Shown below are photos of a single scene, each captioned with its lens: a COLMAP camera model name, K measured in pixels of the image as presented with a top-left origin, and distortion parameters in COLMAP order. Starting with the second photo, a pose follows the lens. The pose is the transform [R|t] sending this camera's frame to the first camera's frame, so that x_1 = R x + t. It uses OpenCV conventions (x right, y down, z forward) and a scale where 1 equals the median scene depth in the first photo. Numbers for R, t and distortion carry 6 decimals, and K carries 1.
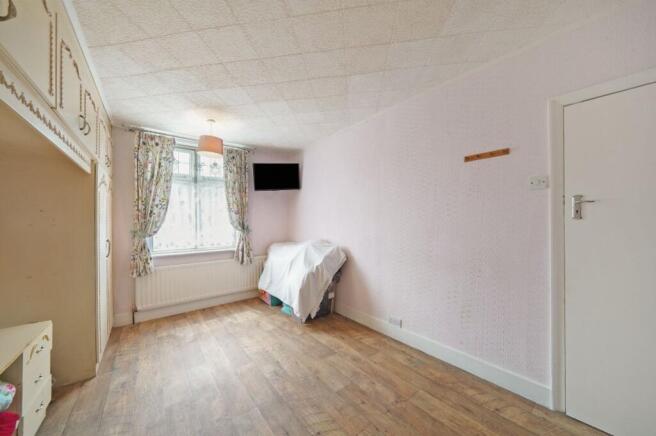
lens RADIAL K [[233.2, 0, 314.1], [0, 233.2, 220.2], [0, 0, 1]] dist [0.000105, 0.000019]
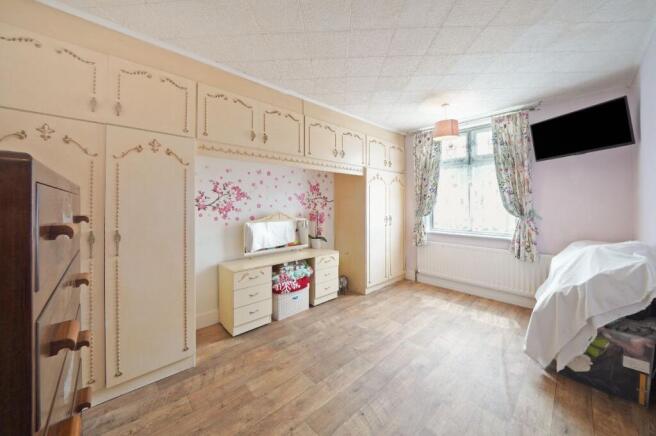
lens RADIAL K [[236.0, 0, 327.9], [0, 236.0, 200.7], [0, 0, 1]] dist [-0.000448, -0.000062]
pose [[0.135460, -0.001019, -0.990782, 0.443849], [0.000602, 0.999999, -0.000946, -0.006499], [0.990783, -0.000468, 0.135461, 0.309707]]
